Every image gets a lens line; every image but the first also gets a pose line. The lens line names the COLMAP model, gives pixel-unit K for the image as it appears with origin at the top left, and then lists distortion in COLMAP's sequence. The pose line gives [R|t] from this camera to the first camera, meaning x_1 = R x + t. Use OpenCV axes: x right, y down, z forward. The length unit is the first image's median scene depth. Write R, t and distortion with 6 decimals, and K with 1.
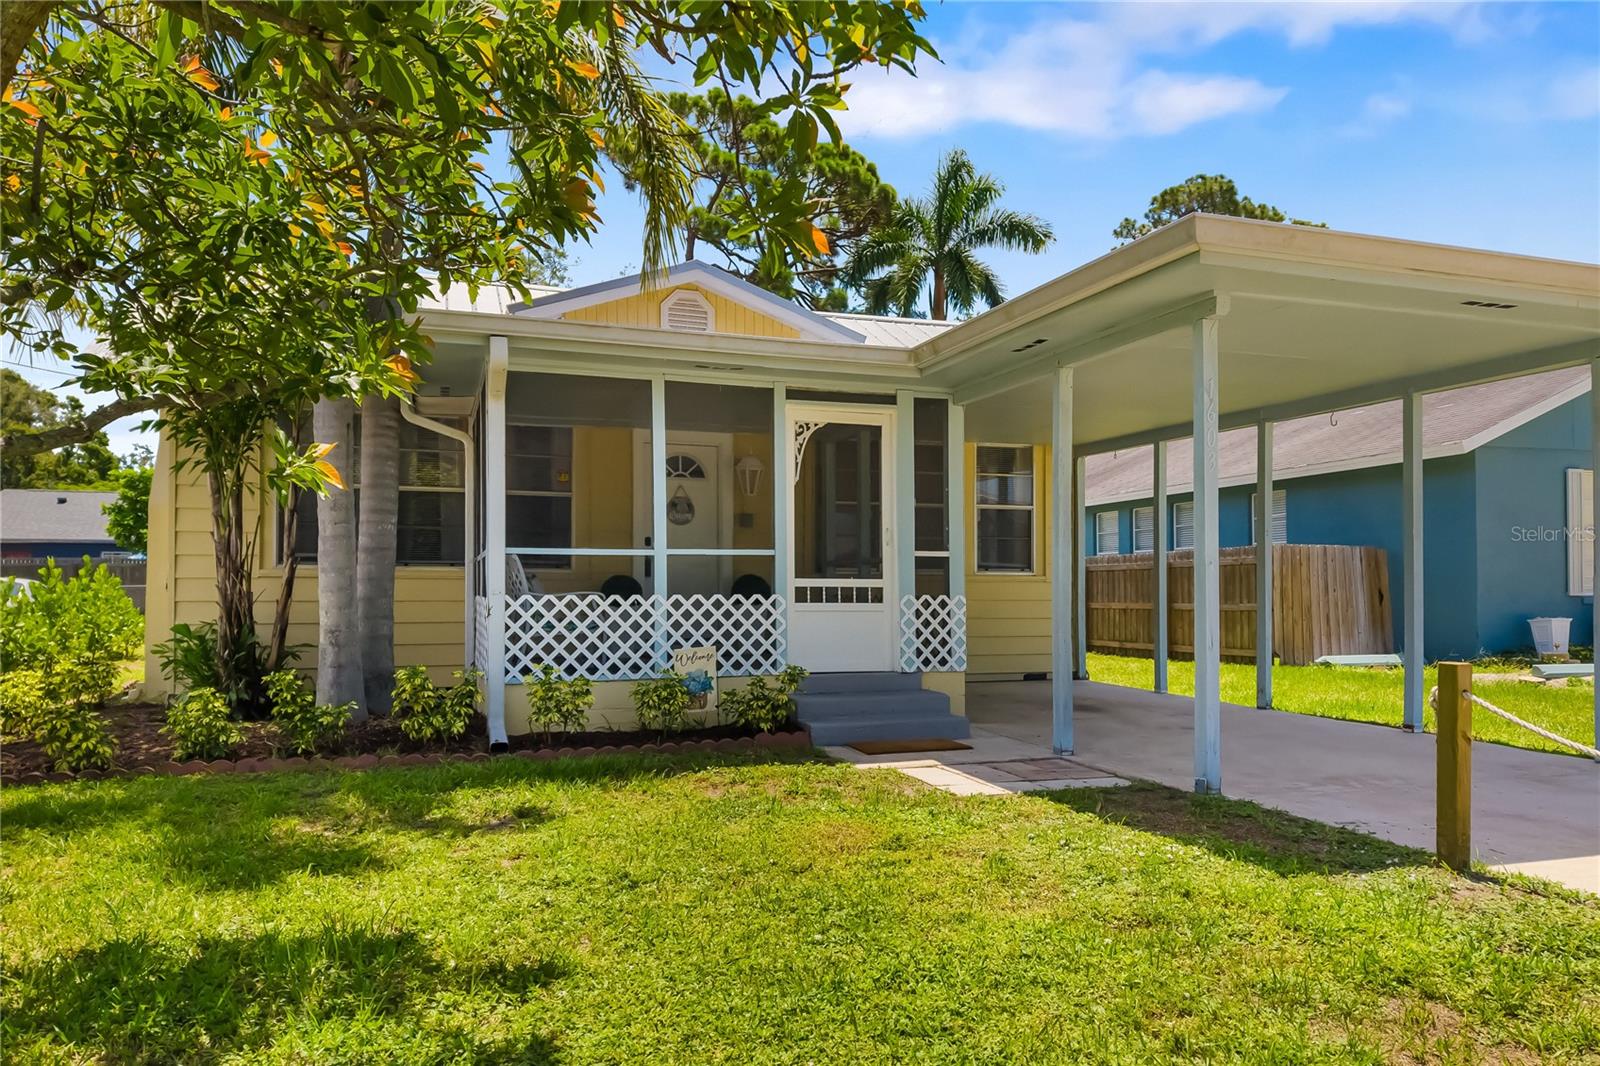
lens RADIAL K [[1159.1, 0, 840.2], [0, 1159.1, 603.2], [0, 0, 1]] dist [0.014839, 0.000328]
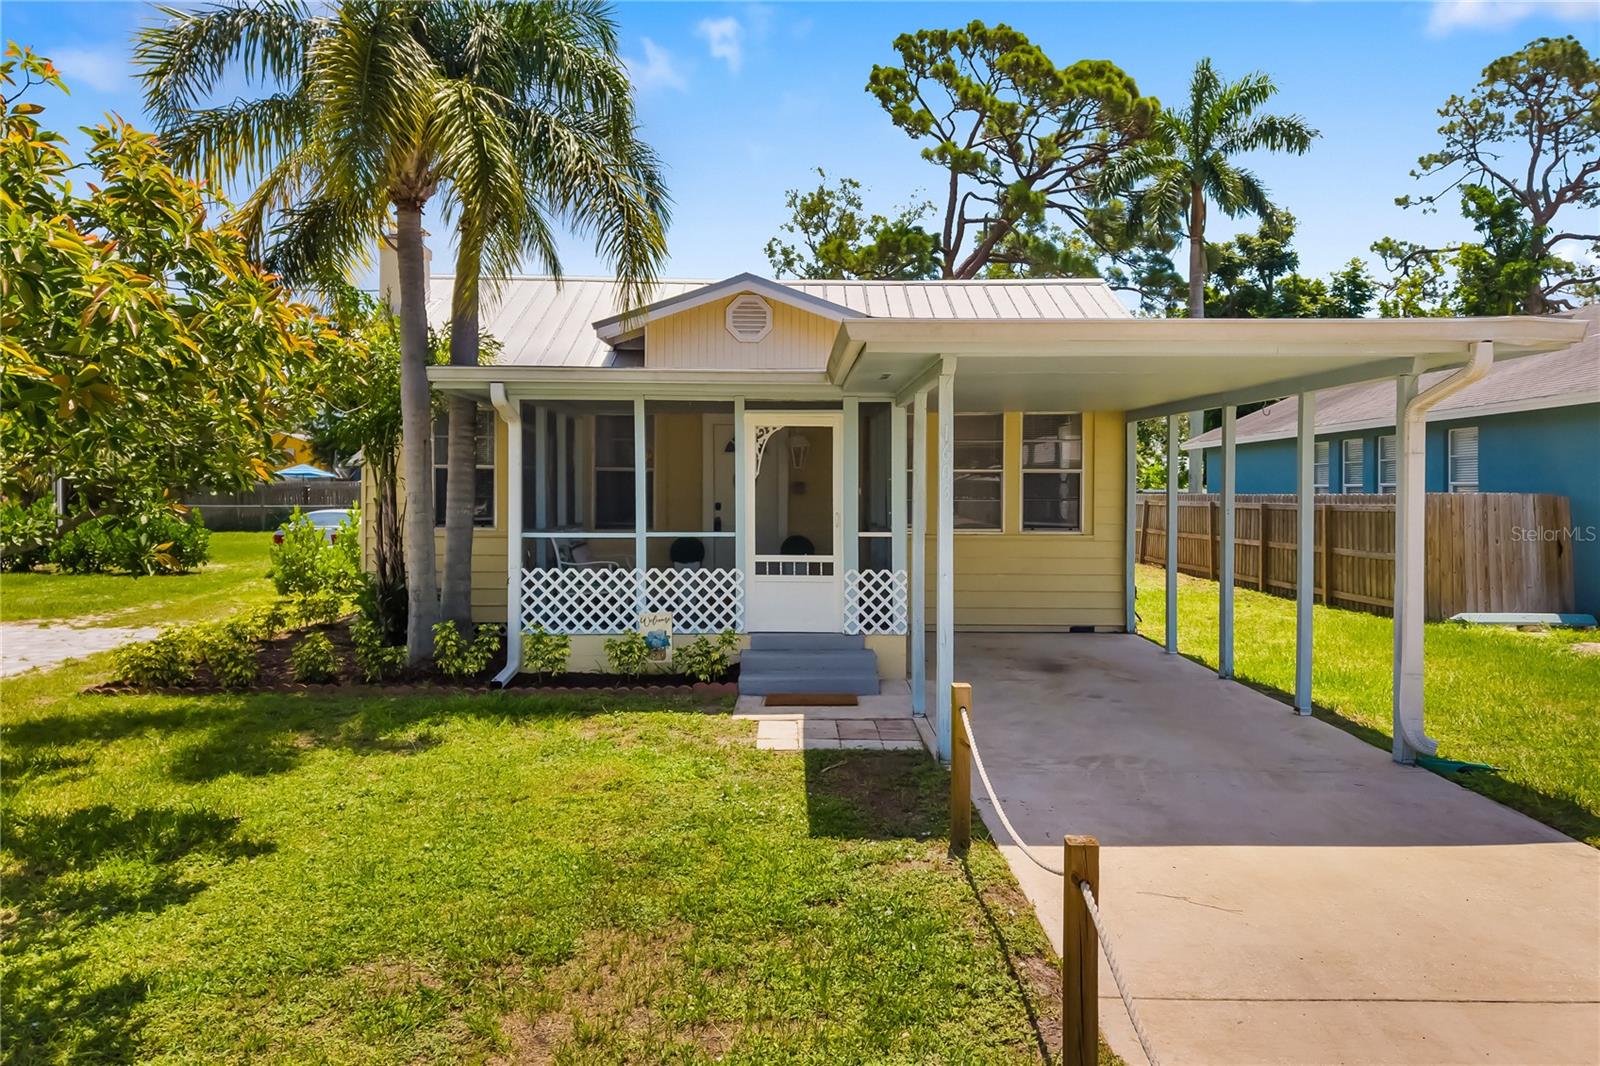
lens RADIAL K [[1159.1, 0, 797.5], [0, 1159.1, 526.4], [0, 0, 1]] dist [0.014839, 0.000328]
pose [[0.943998, 0.015101, -0.329605, 0.409269], [-0.008064, 0.999710, 0.022707, -0.080153], [0.329852, -0.018777, 0.943846, -0.140679]]
